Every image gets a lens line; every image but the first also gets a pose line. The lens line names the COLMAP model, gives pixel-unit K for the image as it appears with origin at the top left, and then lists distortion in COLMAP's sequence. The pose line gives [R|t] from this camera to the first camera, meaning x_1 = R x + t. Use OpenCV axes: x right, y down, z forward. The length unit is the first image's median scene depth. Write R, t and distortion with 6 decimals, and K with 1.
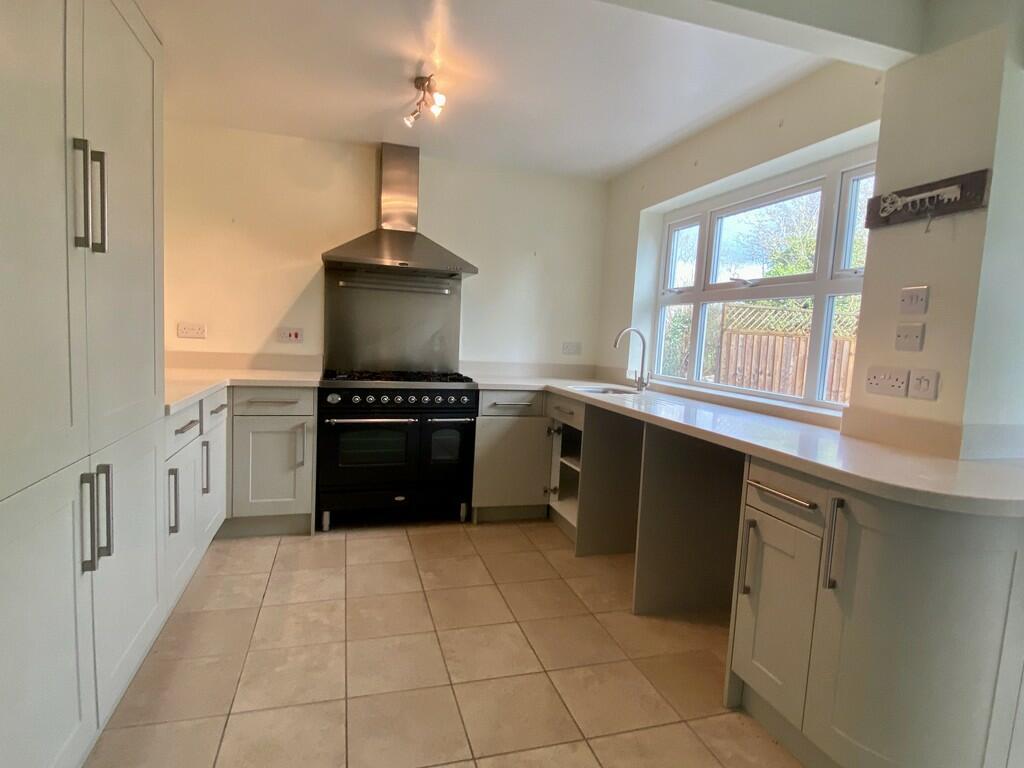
lens RADIAL K [[551.9, 0, 512.0], [0, 551.9, 384.0], [0, 0, 1]] dist [-0.002454, -0.001423]
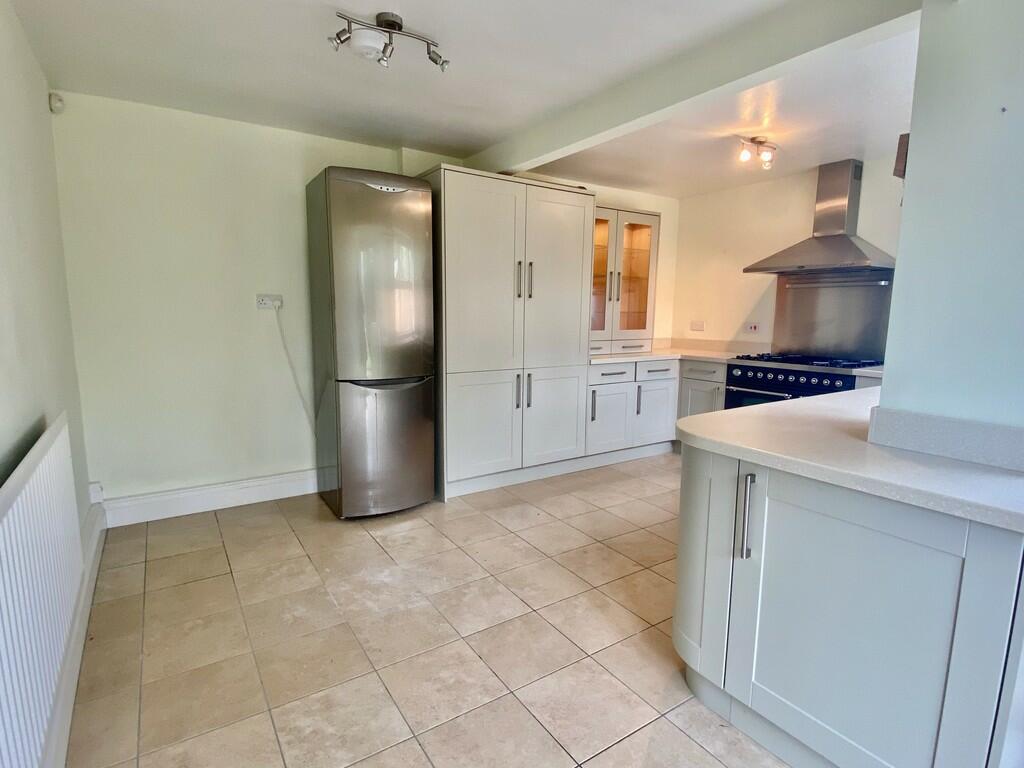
lens RADIAL K [[530.5, 0, 512.0], [0, 530.5, 384.0], [0, 0, 1]] dist [0.089133, -0.052504]
pose [[0.280120, 0.088770, -0.955852, 0.822144], [-0.083329, 0.994205, 0.067911, 0.010535], [0.956341, 0.060627, 0.285894, 0.065760]]
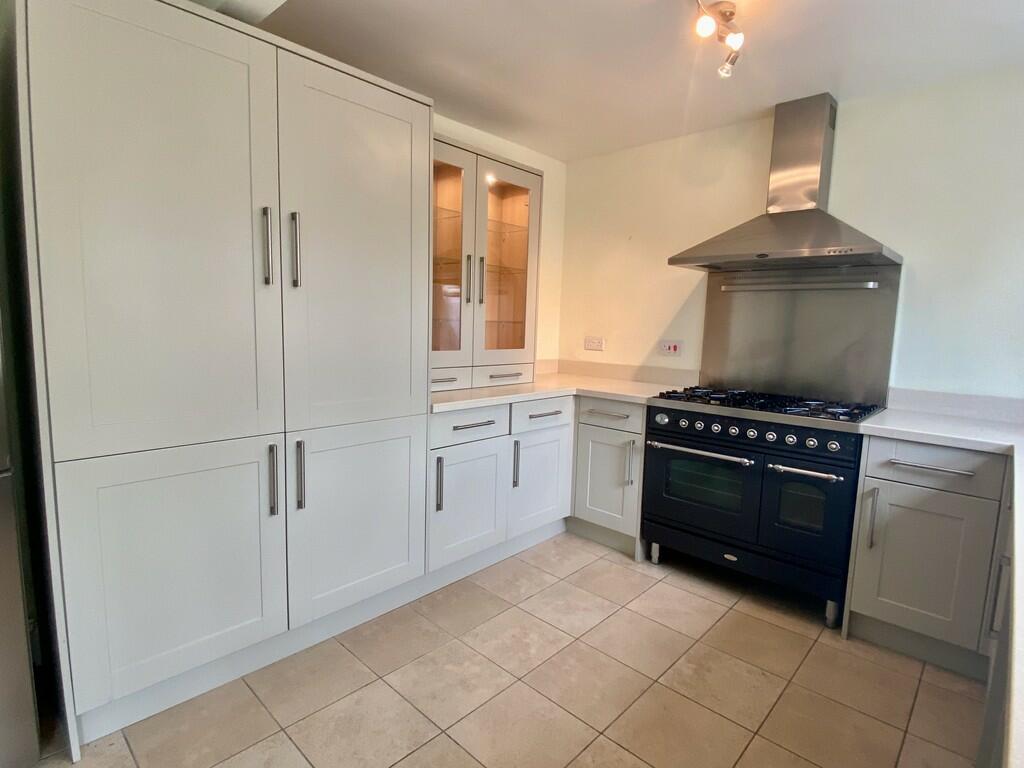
lens RADIAL K [[530.5, 0, 512.0], [0, 530.5, 384.0], [0, 0, 1]] dist [0.089133, -0.052504]
pose [[0.489710, 0.068569, -0.869185, 0.309000], [-0.084149, 0.995966, 0.031159, -0.036913], [0.867815, 0.057882, 0.493504, 0.353823]]
